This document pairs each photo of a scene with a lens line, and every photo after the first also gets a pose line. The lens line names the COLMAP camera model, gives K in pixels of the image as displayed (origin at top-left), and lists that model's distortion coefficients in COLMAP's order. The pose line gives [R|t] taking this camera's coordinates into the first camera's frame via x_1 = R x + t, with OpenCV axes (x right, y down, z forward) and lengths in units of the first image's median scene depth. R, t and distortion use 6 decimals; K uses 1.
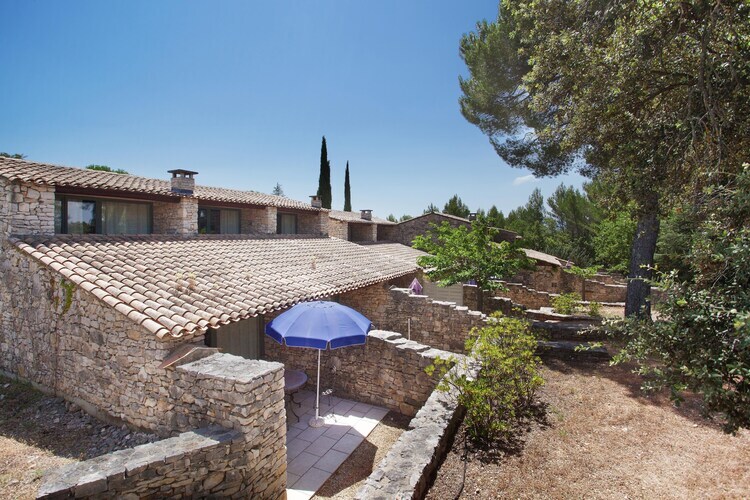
lens RADIAL K [[374.6, 0, 375.7], [0, 374.6, 237.4], [0, 0, 1]] dist [-0.052085, 0.000727]
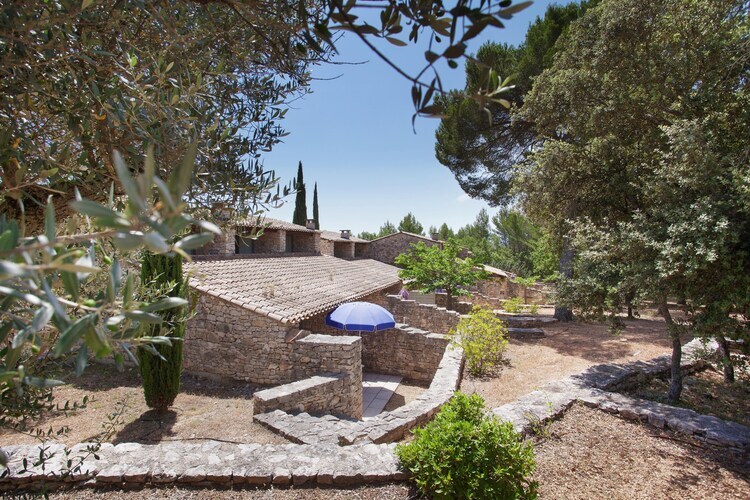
lens RADIAL K [[420.1, 0, 357.5], [0, 420.1, 249.9], [0, 0, 1]] dist [-0.072249, 0.000249]
pose [[0.989777, -0.004357, 0.142558, -0.226358], [0.004408, 0.999990, -0.000039, -0.017024], [-0.142556, 0.000667, 0.989787, -0.354083]]
